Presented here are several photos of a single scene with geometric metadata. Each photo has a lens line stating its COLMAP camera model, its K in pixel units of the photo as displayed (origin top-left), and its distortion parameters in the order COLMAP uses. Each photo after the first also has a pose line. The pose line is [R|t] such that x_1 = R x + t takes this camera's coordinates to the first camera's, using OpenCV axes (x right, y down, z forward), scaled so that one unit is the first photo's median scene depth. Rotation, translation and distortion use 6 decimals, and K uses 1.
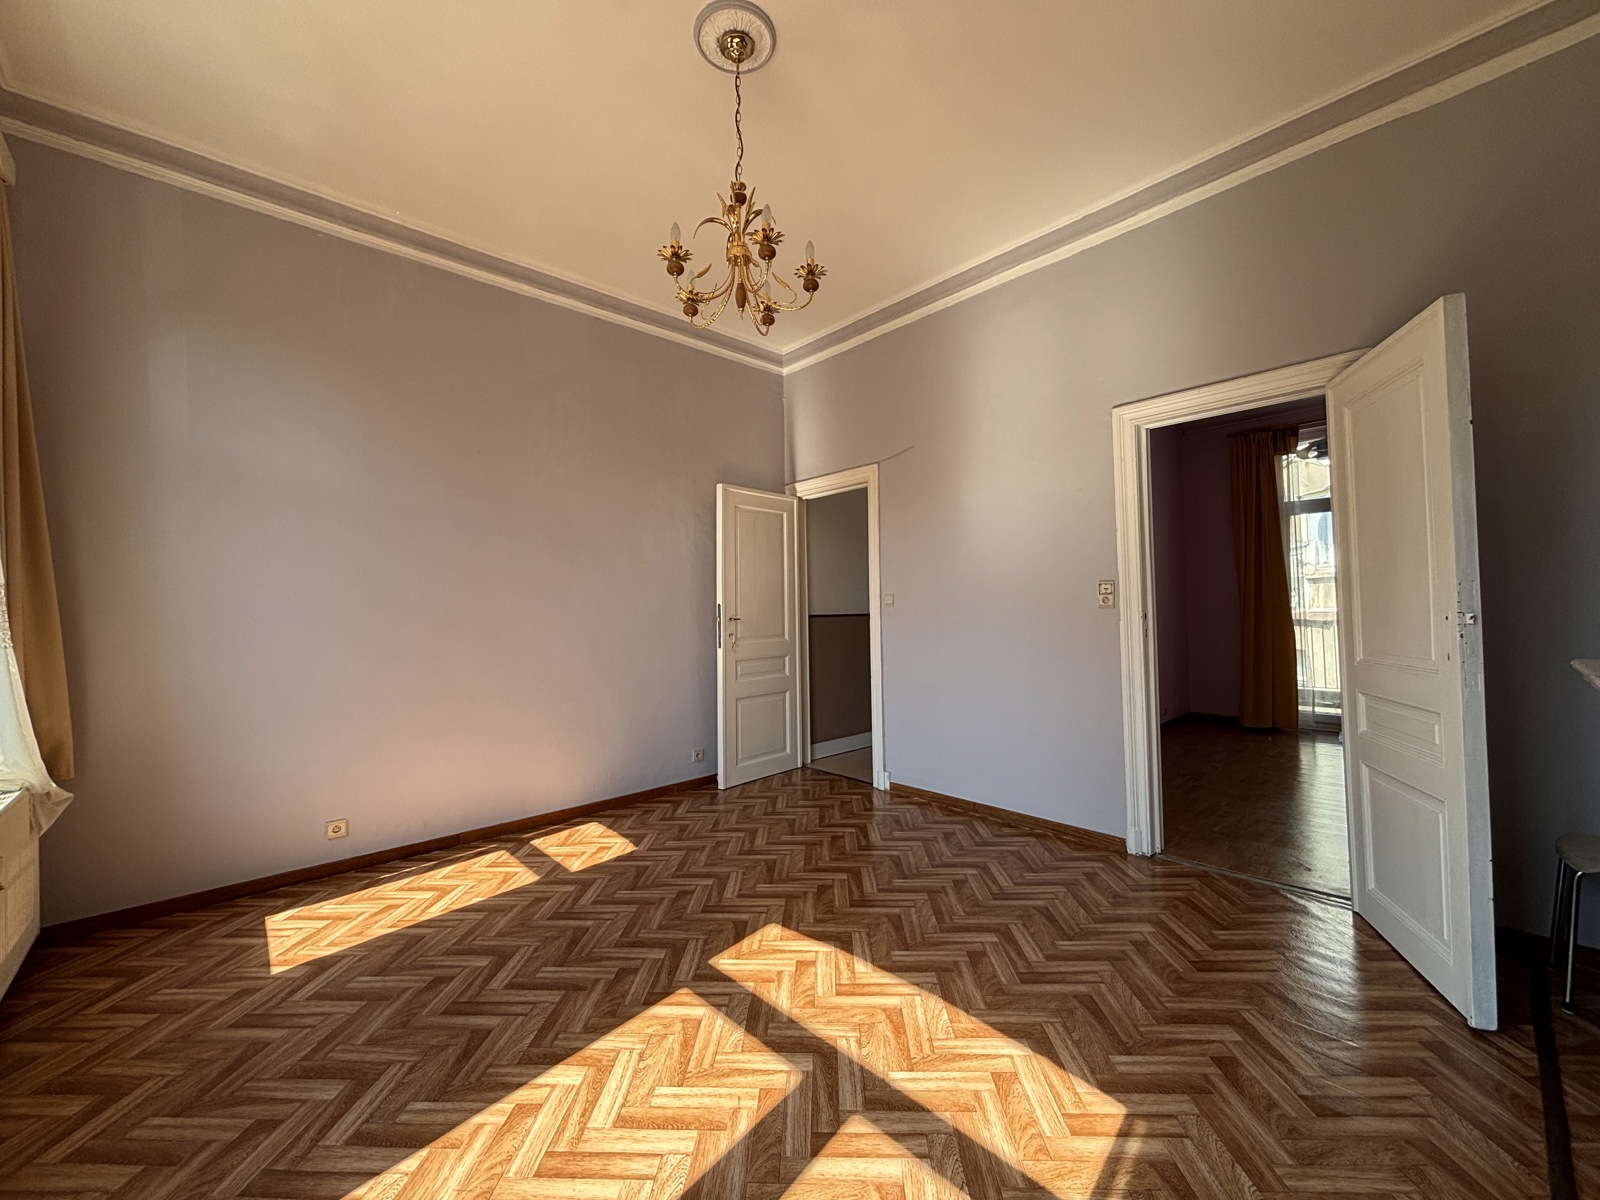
lens RADIAL K [[641.6, 0, 802.4], [0, 641.6, 597.7], [0, 0, 1]] dist [0.002064, -0.000501]
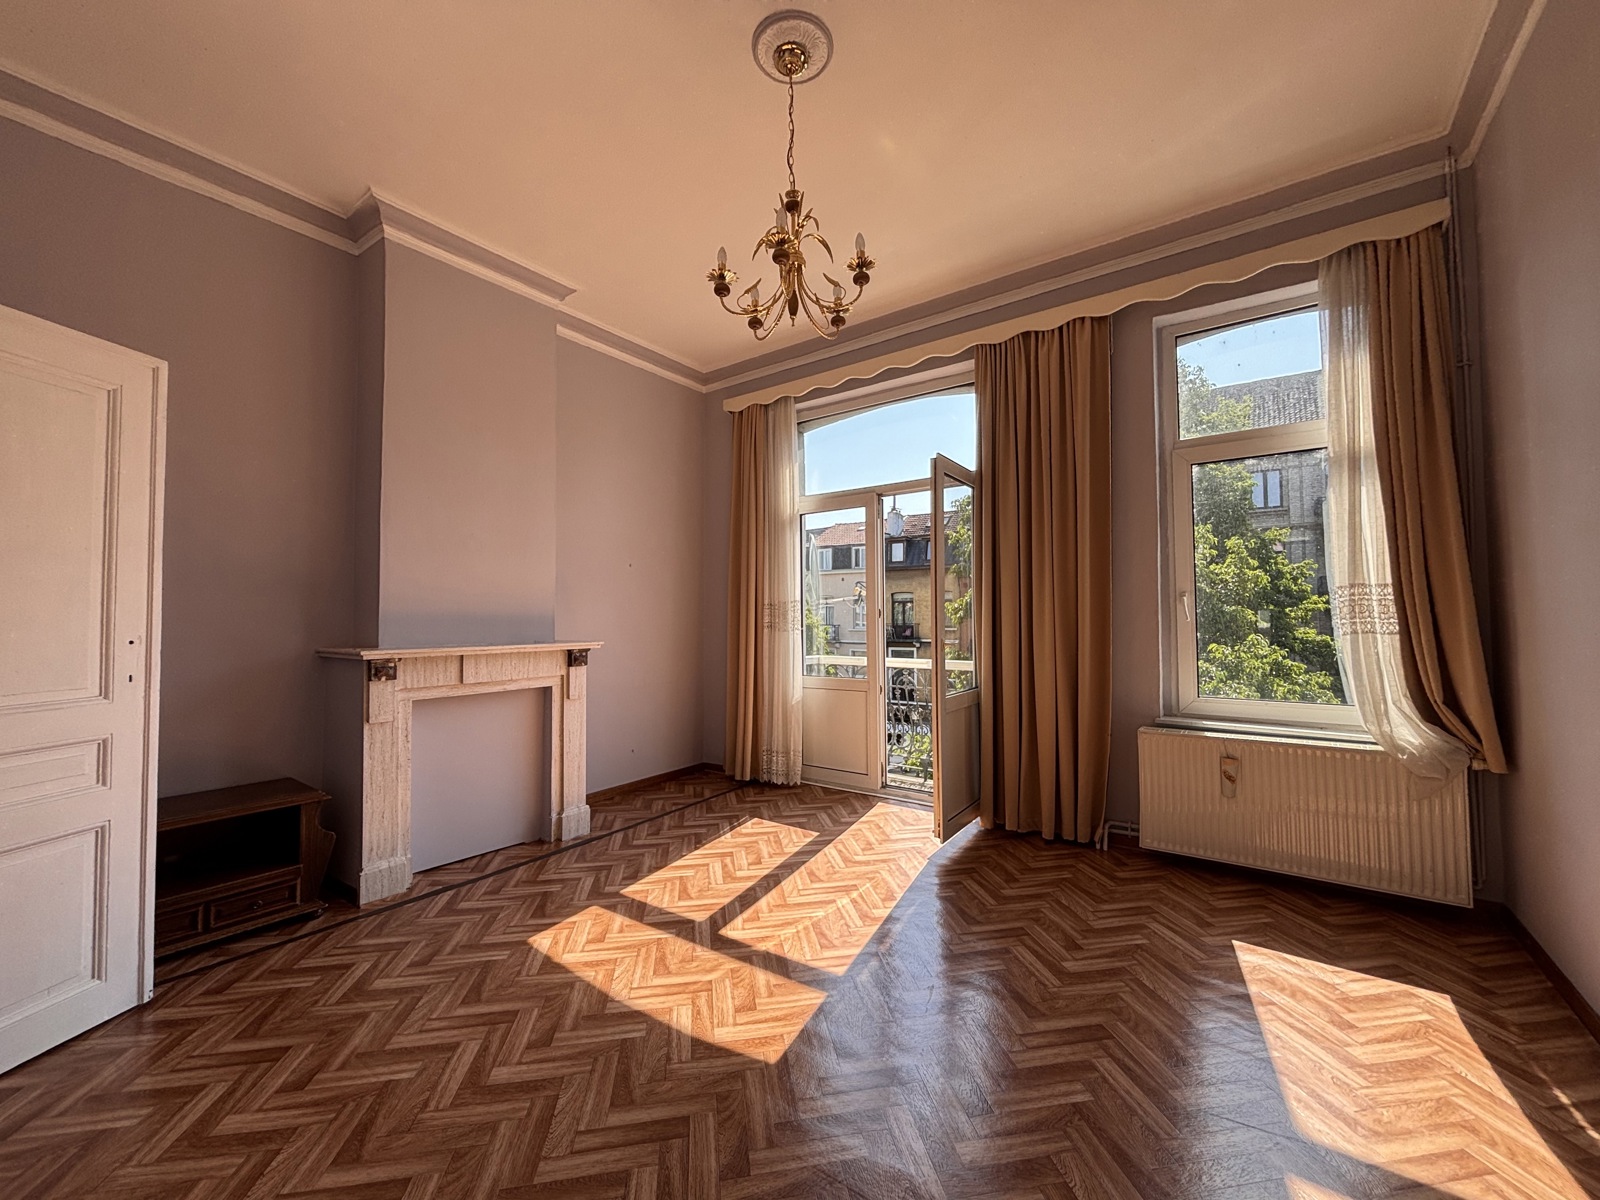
lens RADIAL K [[631.2, 0, 804.8], [0, 631.2, 598.5], [0, 0, 1]] dist [0.001075, 0.000016]
pose [[-0.978871, 0.017551, -0.203722, 0.079876], [0.028032, 0.998421, -0.048675, 0.029450], [0.202546, -0.053357, -0.977818, 1.606379]]
